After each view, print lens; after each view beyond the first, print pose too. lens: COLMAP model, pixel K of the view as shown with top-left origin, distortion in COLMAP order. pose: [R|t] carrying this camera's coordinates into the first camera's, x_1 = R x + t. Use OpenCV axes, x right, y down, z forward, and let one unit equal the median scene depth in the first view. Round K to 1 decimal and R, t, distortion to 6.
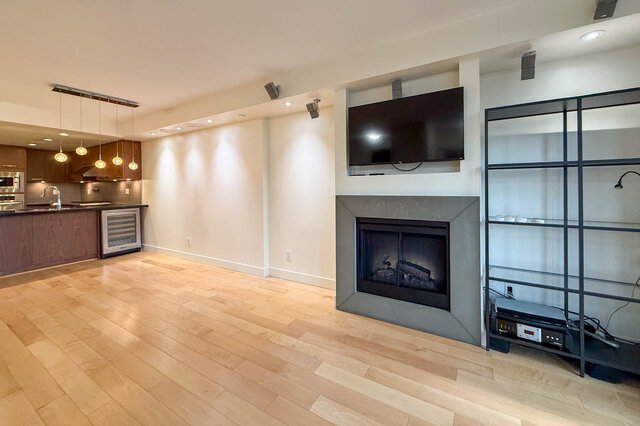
lens RADIAL K [[257.4, 0, 318.7], [0, 257.4, 186.8], [0, 0, 1]] dist [0.000777, 0.000317]
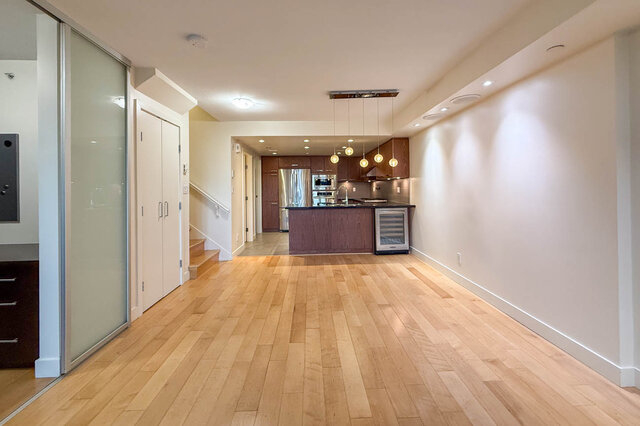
lens RADIAL K [[257.4, 0, 318.7], [0, 257.4, 186.8], [0, 0, 1]] dist [0.000777, 0.000317]
pose [[0.544855, 0.001981, -0.838528, -0.092943], [0.007410, 0.999947, 0.007177, -0.004509], [0.838497, -0.010124, 0.544812, 0.239295]]
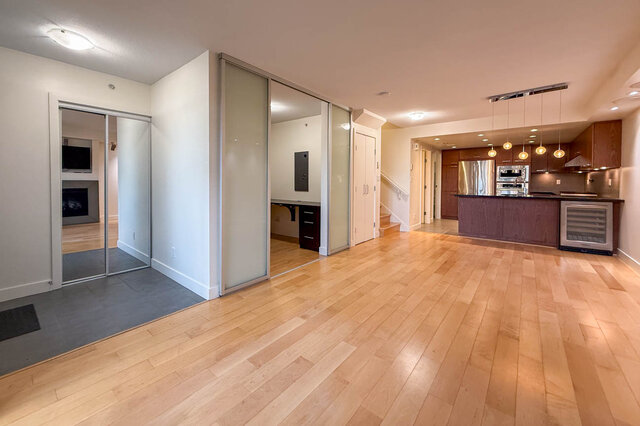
lens RADIAL K [[257.4, 0, 318.7], [0, 257.4, 186.8], [0, 0, 1]] dist [0.000777, 0.000317]
pose [[-0.136803, 0.034213, -0.990007, 0.253934], [-0.001020, 0.999398, 0.034679, 0.005400], [0.990598, 0.005754, -0.136686, 0.215556]]
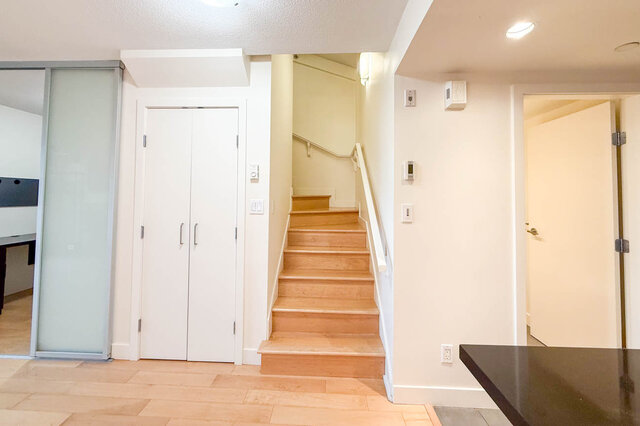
lens RADIAL K [[257.4, 0, 318.7], [0, 257.4, 186.8], [0, 0, 1]] dist [0.000777, 0.000317]
pose [[-0.878488, -0.012372, -0.477603, -0.829576], [0.001202, 0.999604, -0.028104, -0.017148], [0.477762, -0.025263, -0.878126, 0.775356]]
